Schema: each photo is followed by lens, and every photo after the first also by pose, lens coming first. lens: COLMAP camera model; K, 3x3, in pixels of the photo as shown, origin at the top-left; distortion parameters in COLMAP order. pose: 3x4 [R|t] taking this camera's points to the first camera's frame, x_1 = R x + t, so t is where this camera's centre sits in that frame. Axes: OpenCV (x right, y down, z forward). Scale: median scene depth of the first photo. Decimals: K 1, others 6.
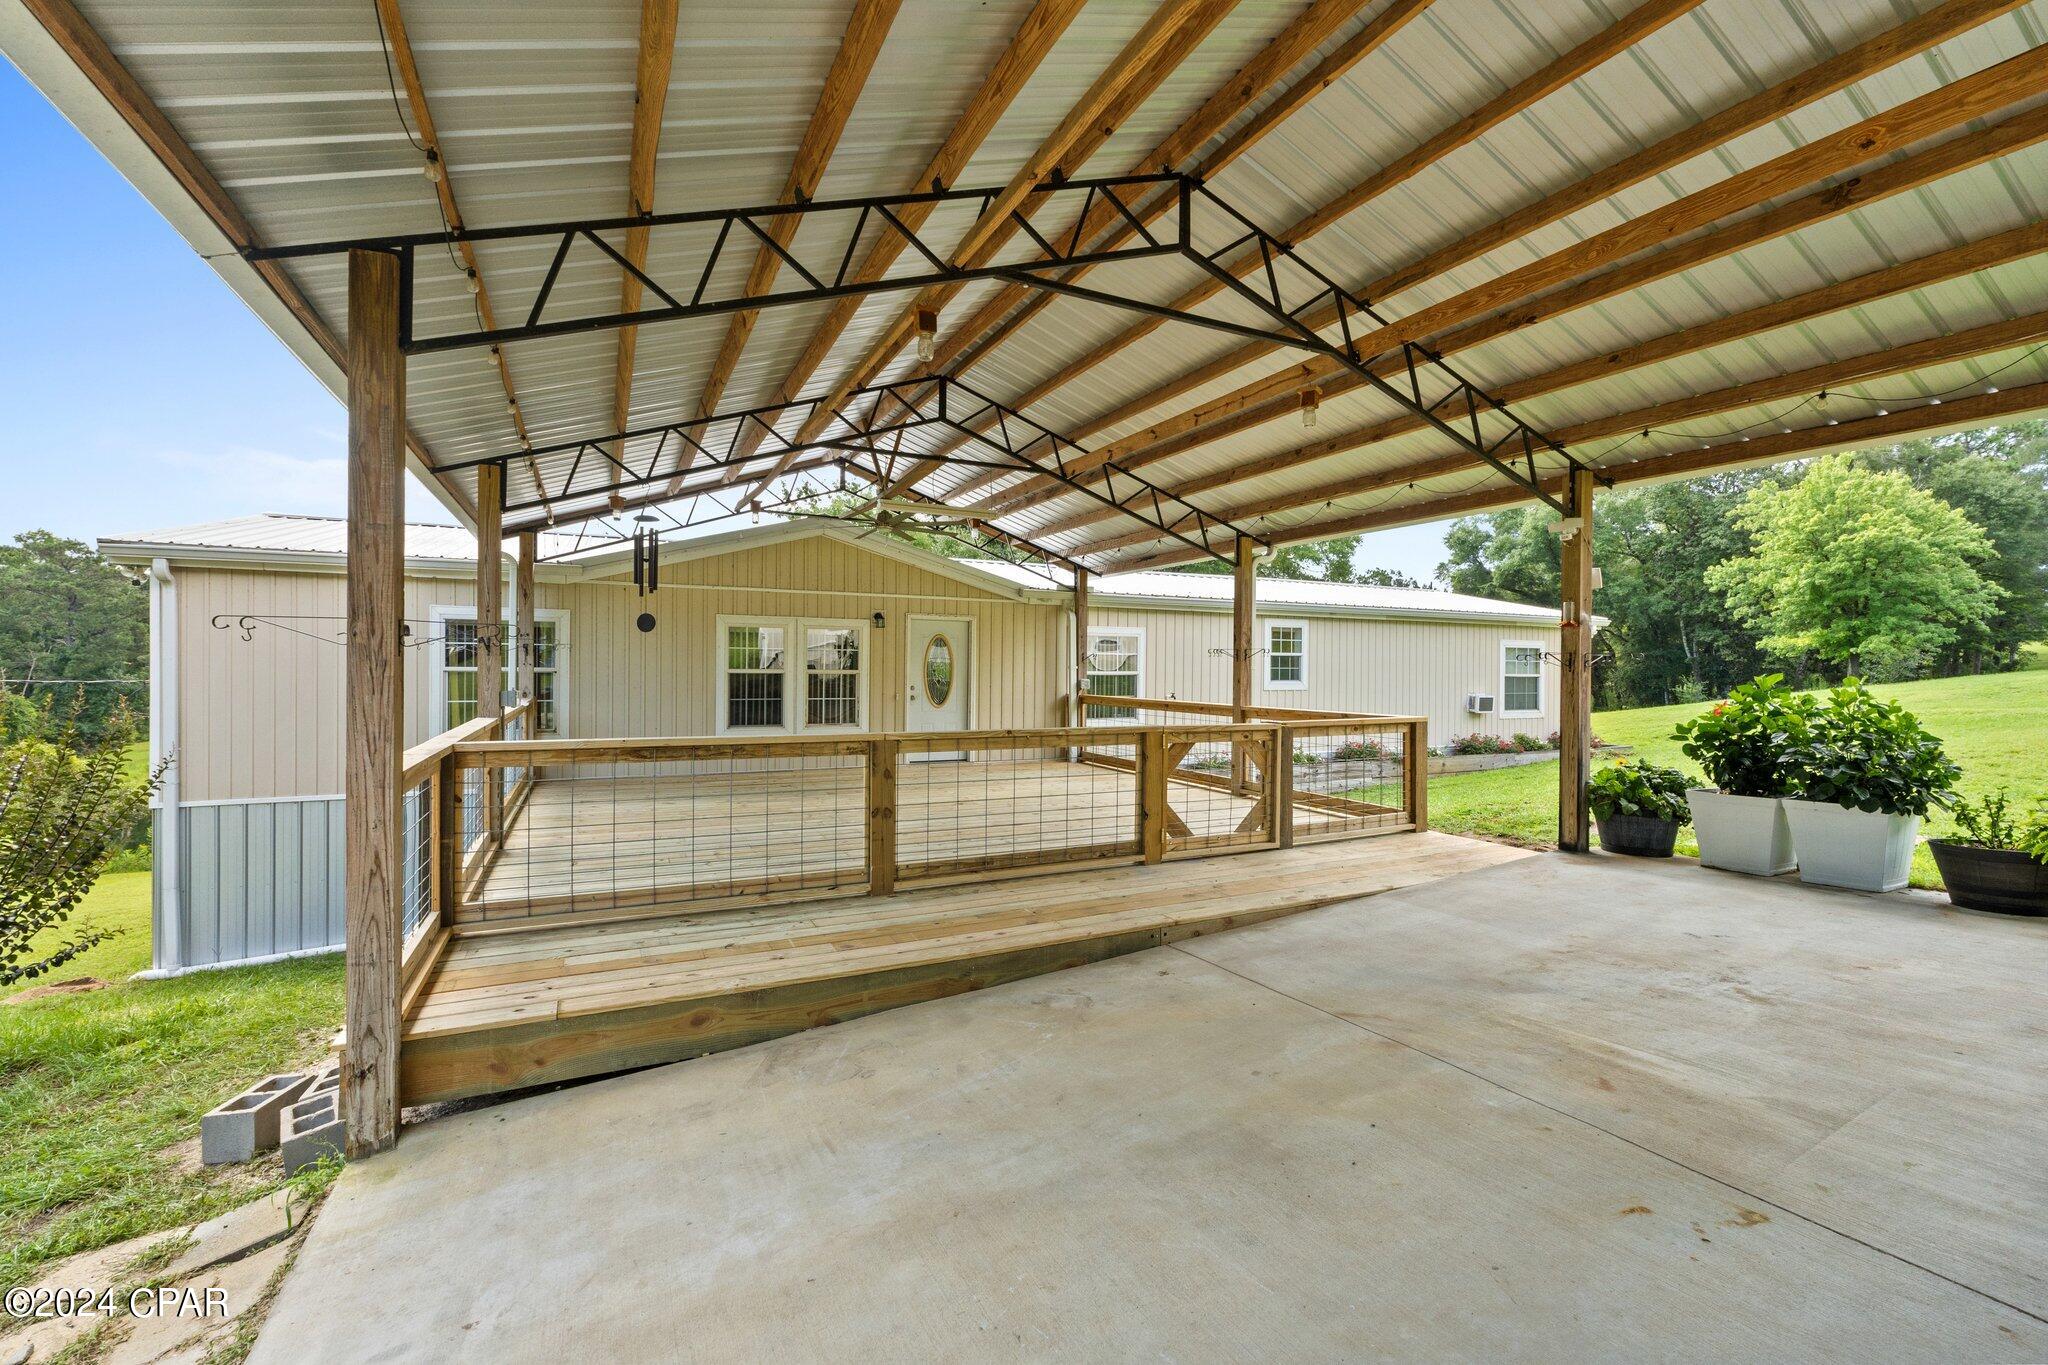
lens RADIAL K [[859.5, 0, 1027.7], [0, 859.5, 676.5], [0, 0, 1]] dist [-0.007190, -0.000317]
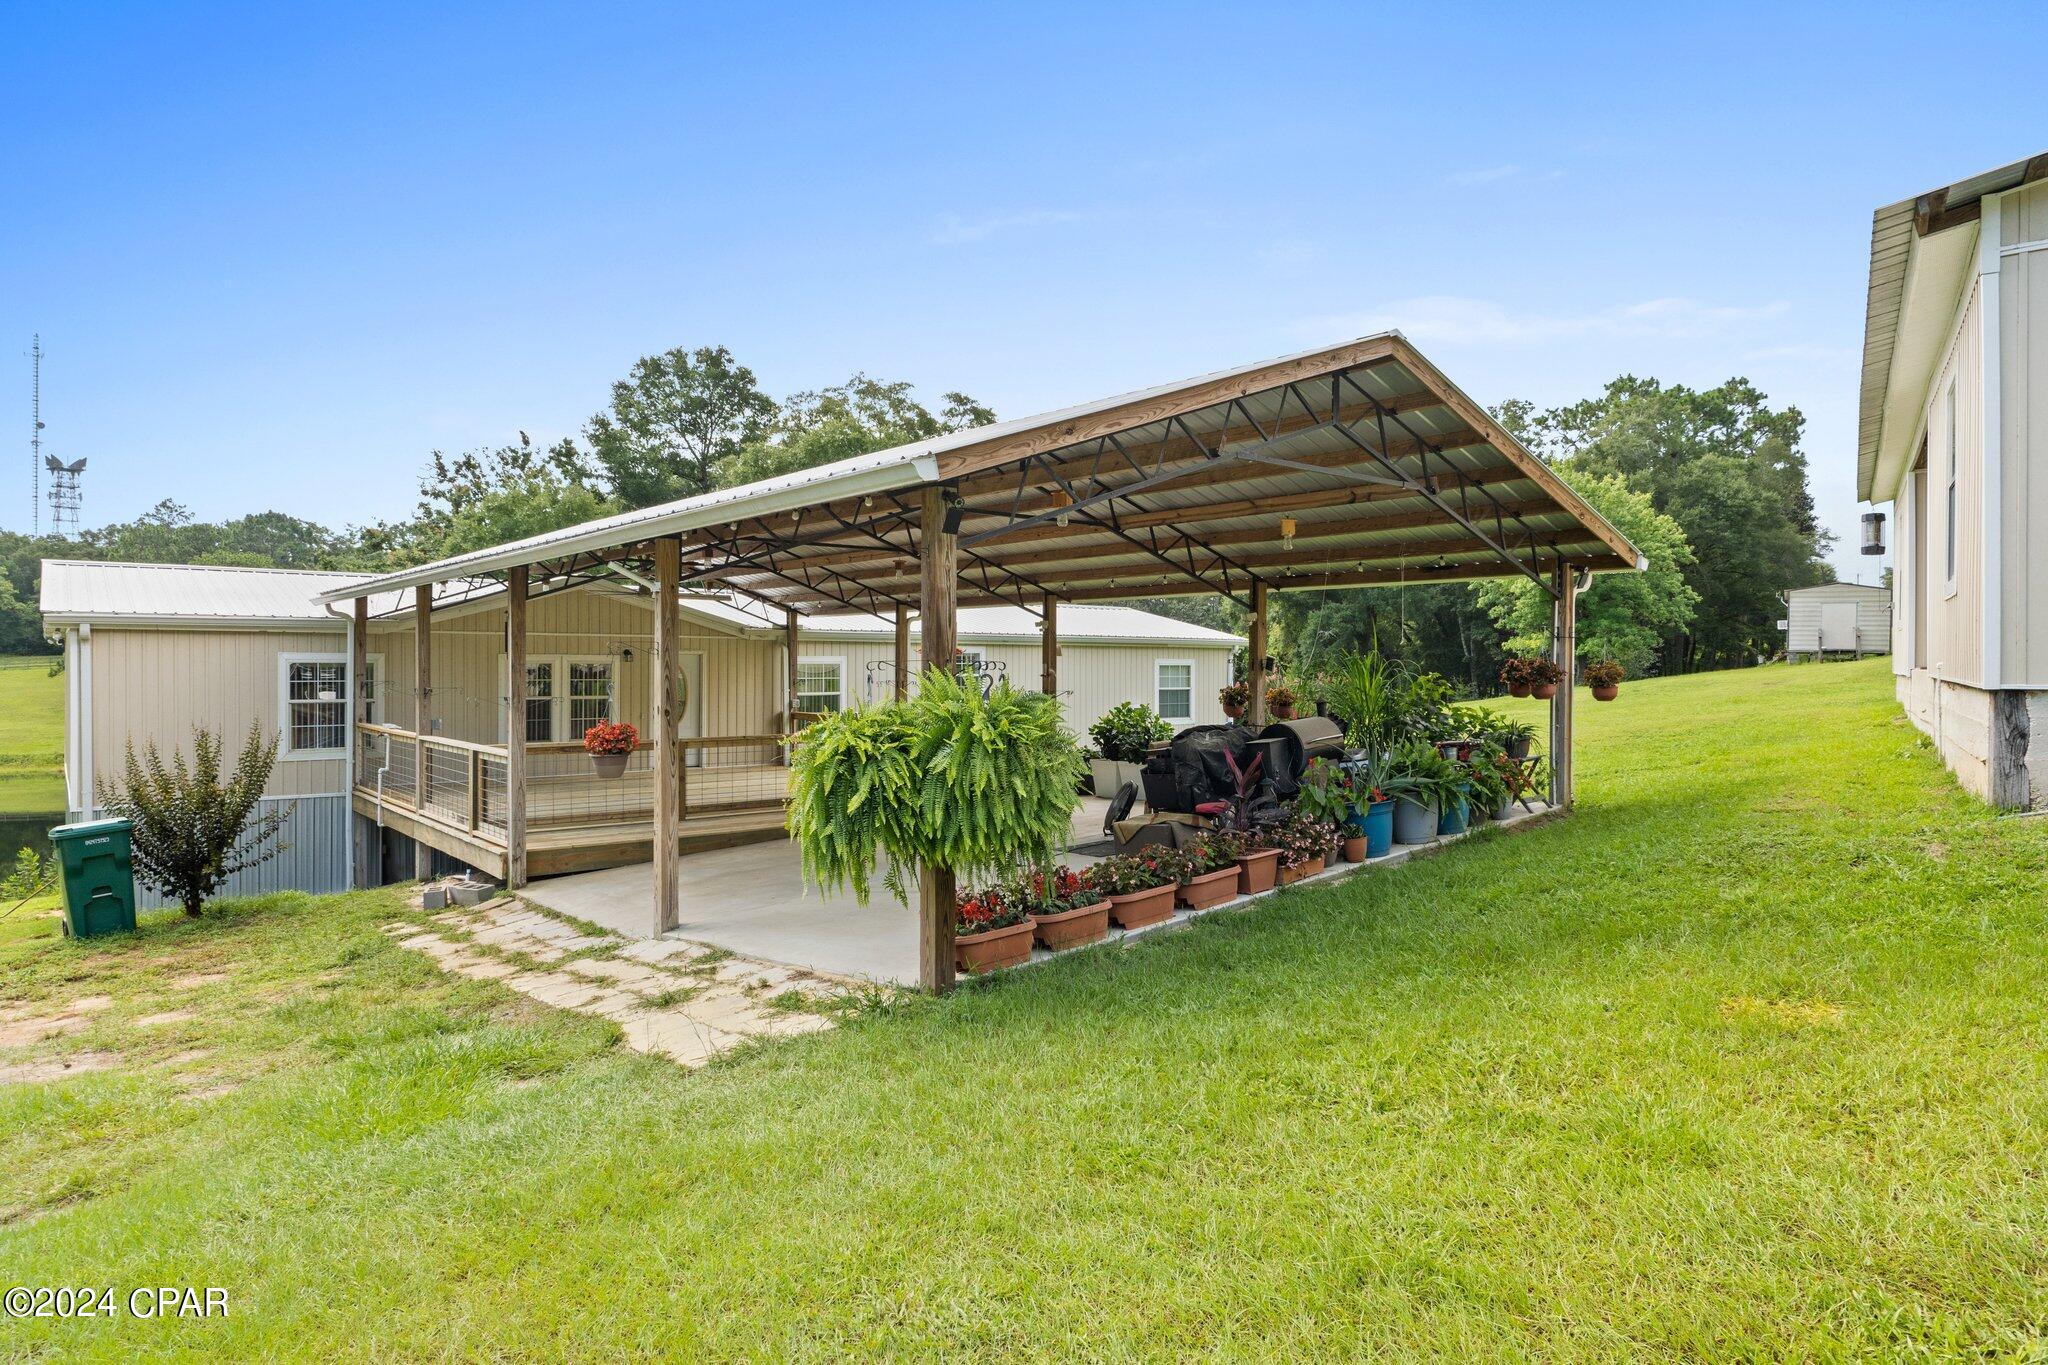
lens RADIAL K [[1186.1, 0, 1024.0], [0, 1186.1, 682.5], [0, 0, 1]] dist [-0.001726, 0.000615]
pose [[0.972102, -0.008847, 0.234391, -0.022262], [0.007449, 0.999949, 0.006851, -0.046287], [-0.234439, -0.004914, 0.972118, -1.122866]]
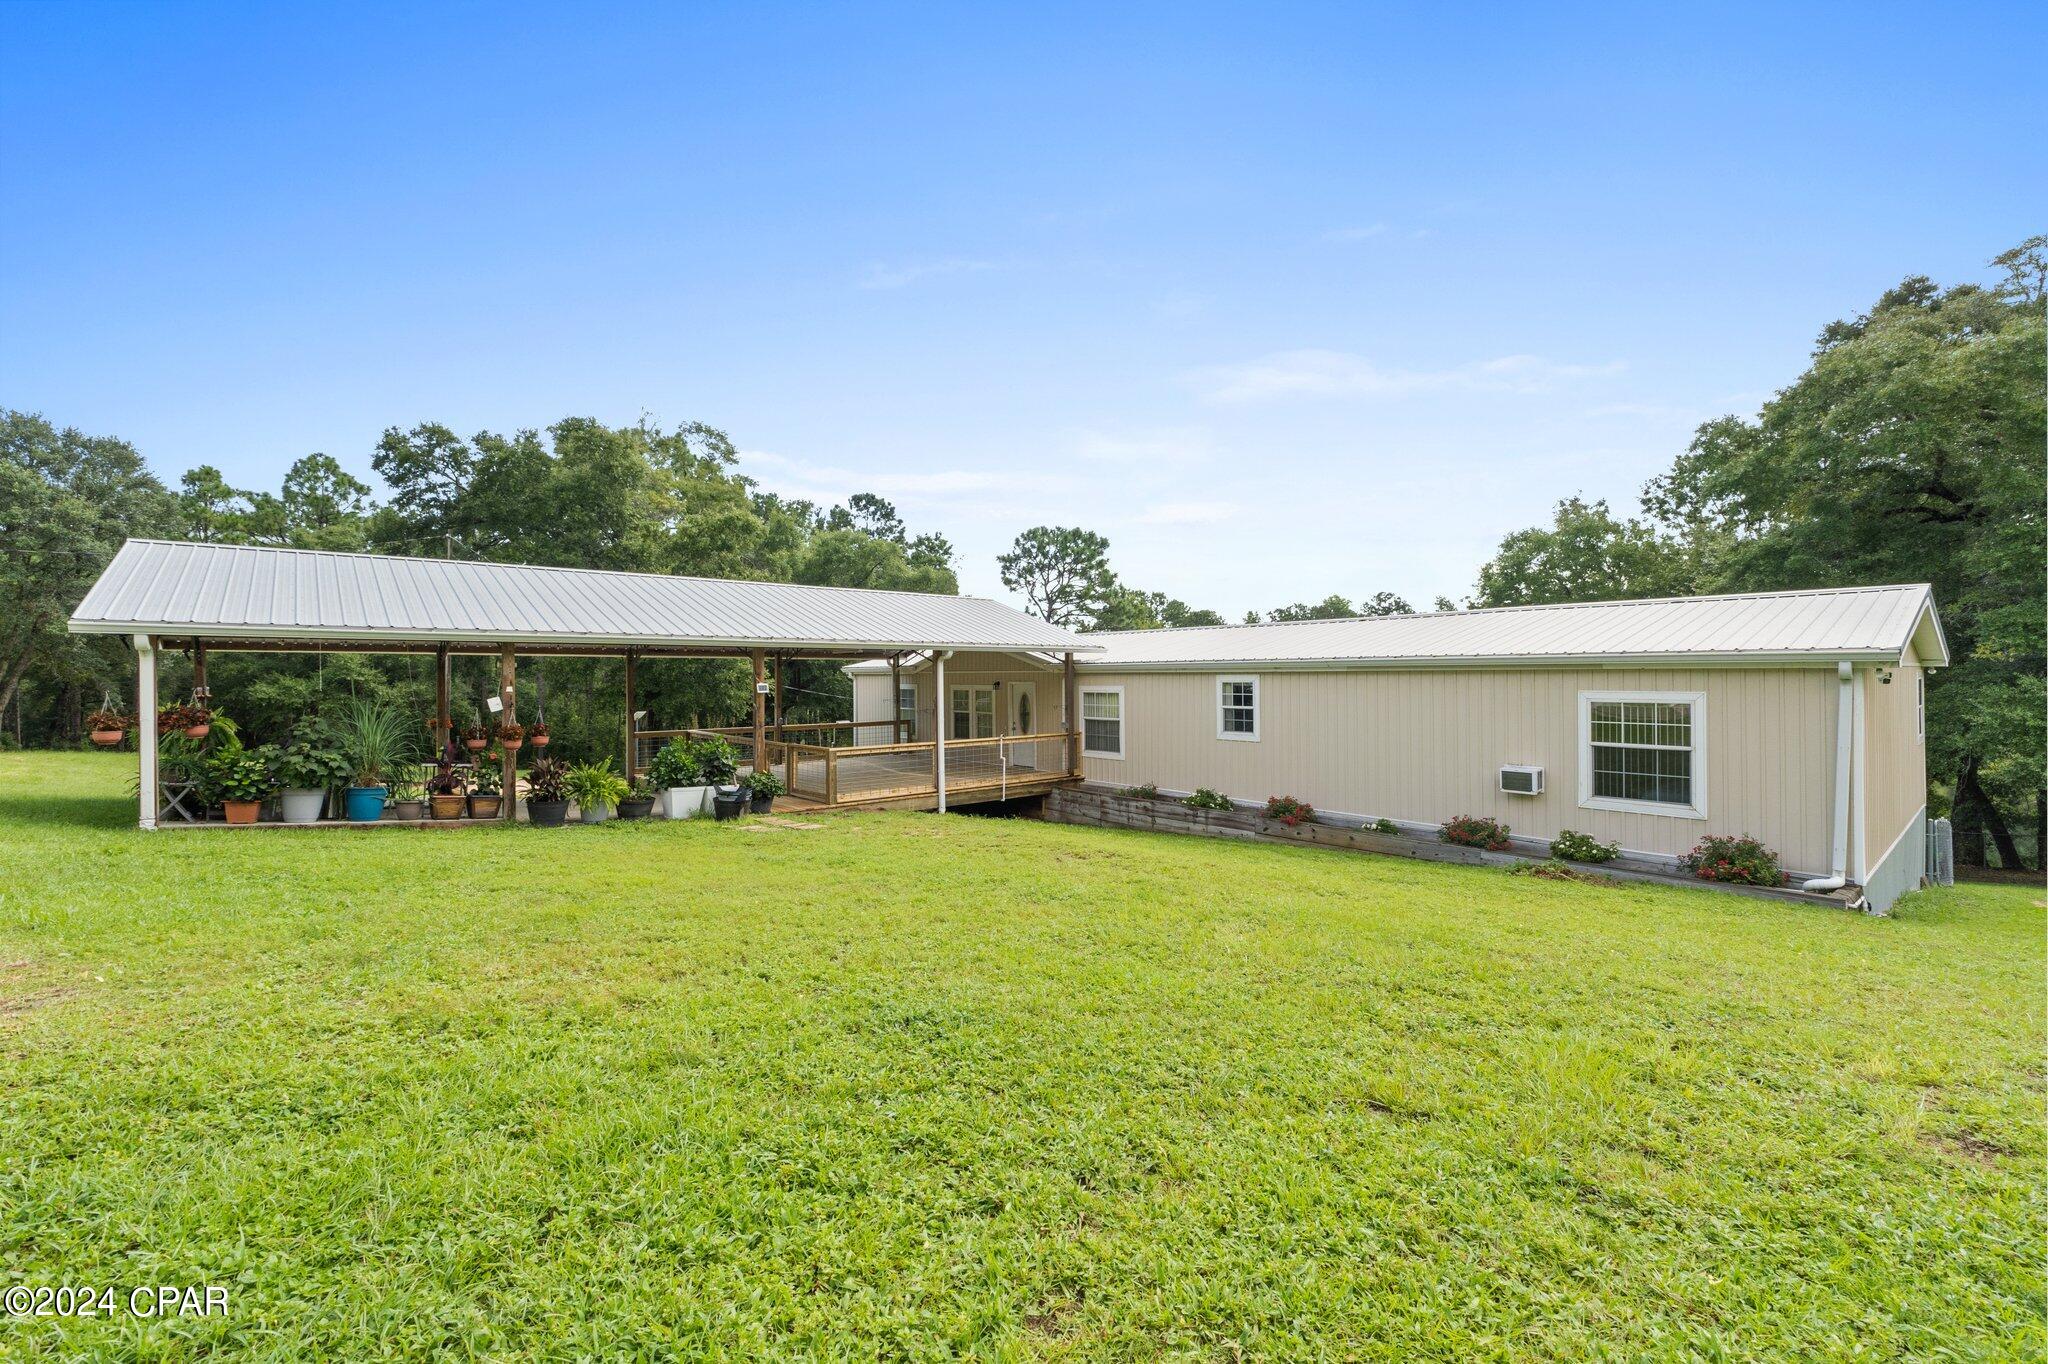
lens RADIAL K [[859.5, 0, 1027.7], [0, 859.5, 676.0], [0, 0, 1]] dist [-0.007190, -0.000317]
pose [[0.245364, -0.029711, -0.968976, 2.240504], [-0.043074, 0.998209, -0.041514, -0.015445], [0.968474, 0.051924, 0.243645, 0.827107]]
